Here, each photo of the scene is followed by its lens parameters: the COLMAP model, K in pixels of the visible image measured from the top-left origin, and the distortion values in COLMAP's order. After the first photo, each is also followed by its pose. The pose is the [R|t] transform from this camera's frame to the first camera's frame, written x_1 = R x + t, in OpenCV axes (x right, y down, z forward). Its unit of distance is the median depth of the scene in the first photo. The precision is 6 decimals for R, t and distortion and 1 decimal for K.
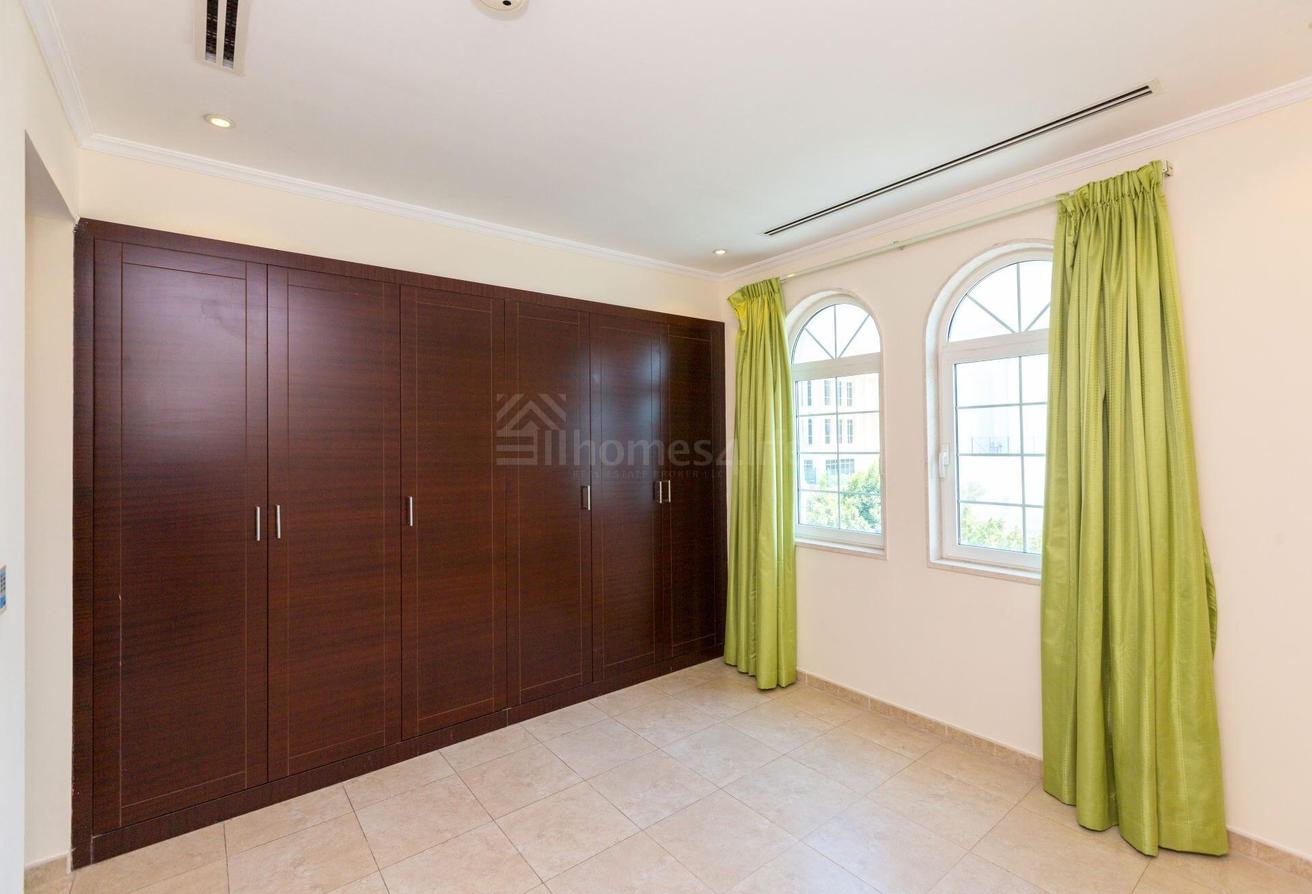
lens RADIAL K [[593.3, 0, 690.9], [0, 593.3, 435.8], [0, 0, 1]] dist [0.002890, -0.001582]
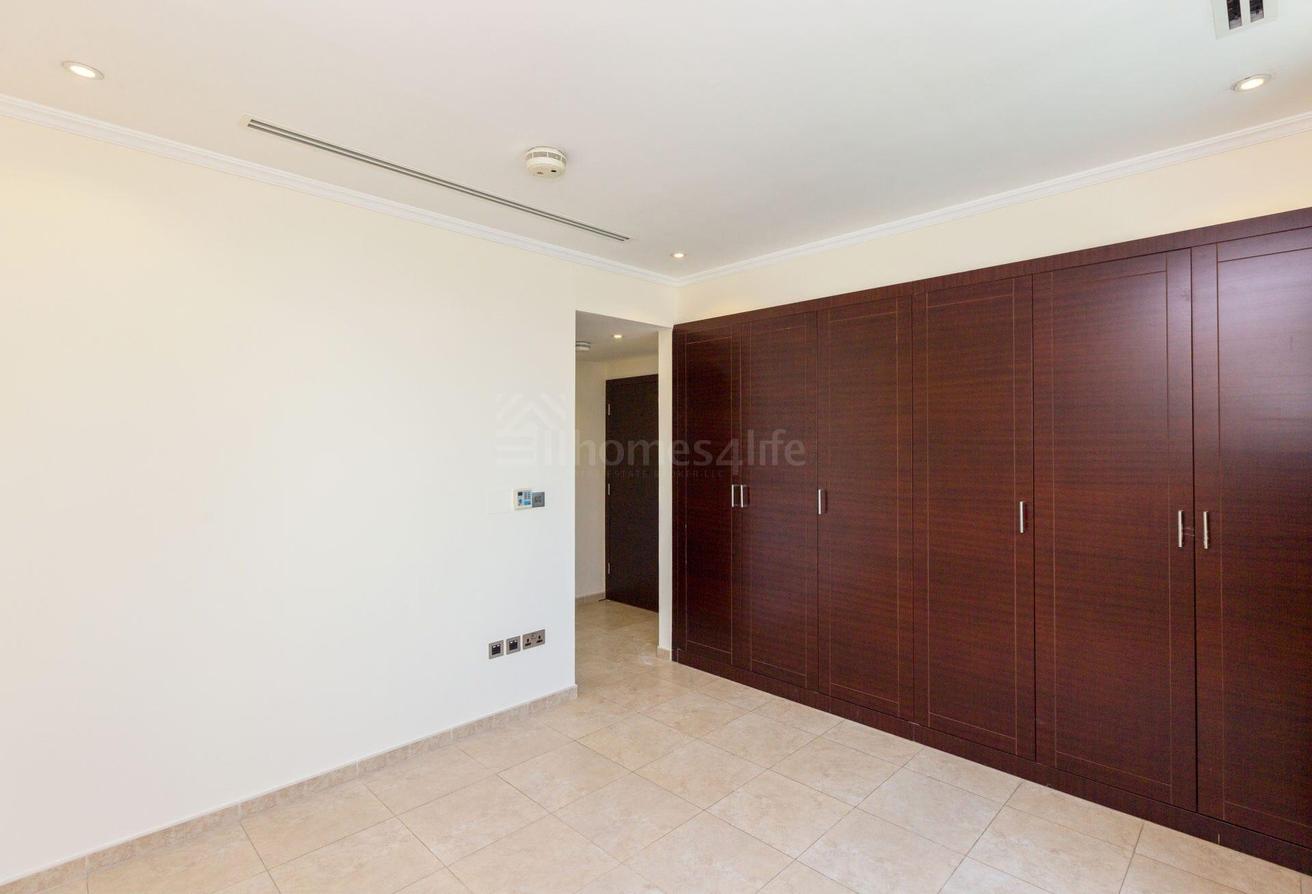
lens RADIAL K [[593.3, 0, 664.9], [0, 593.3, 441.8], [0, 0, 1]] dist [0.002890, -0.001582]
pose [[0.119458, 0.006855, -0.992816, 0.633159], [0.005618, 0.999955, 0.007580, -0.002491], [0.992823, -0.006483, 0.119414, 0.530868]]
